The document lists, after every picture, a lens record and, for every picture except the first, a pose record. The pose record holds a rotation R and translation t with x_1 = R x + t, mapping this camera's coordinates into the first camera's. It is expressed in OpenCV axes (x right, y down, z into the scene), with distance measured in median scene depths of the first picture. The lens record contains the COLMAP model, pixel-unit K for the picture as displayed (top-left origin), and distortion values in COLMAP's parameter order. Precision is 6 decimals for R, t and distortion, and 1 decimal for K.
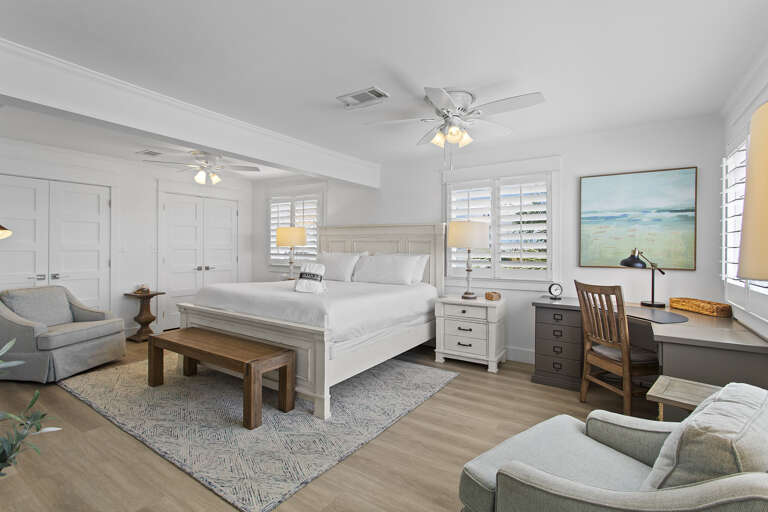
lens RADIAL K [[366.4, 0, 384.3], [0, 366.4, 251.0], [0, 0, 1]] dist [0.010699, 0.000260]
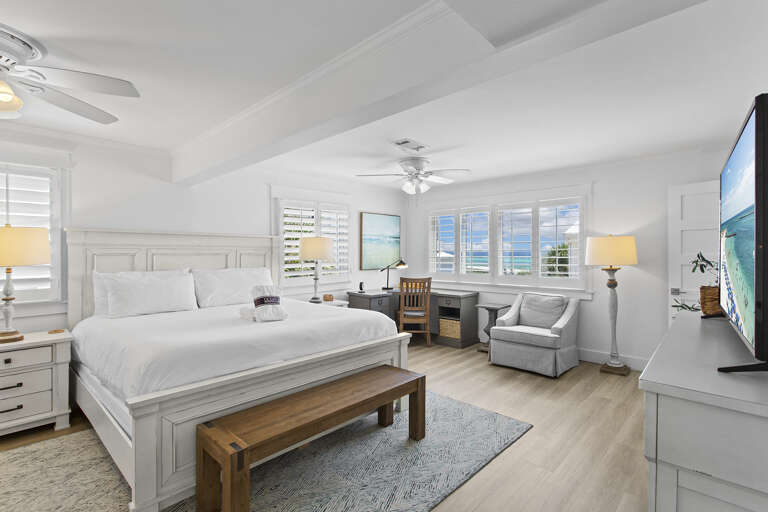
lens RADIAL K [[366.4, 0, 384.3], [0, 366.4, 254.4], [0, 0, 1]] dist [0.010699, 0.000260]
pose [[0.167892, -0.014046, 0.985705, -1.053575], [0.013128, 0.999842, 0.012011, -0.042533], [-0.985718, 0.010924, 0.168050, 0.687076]]
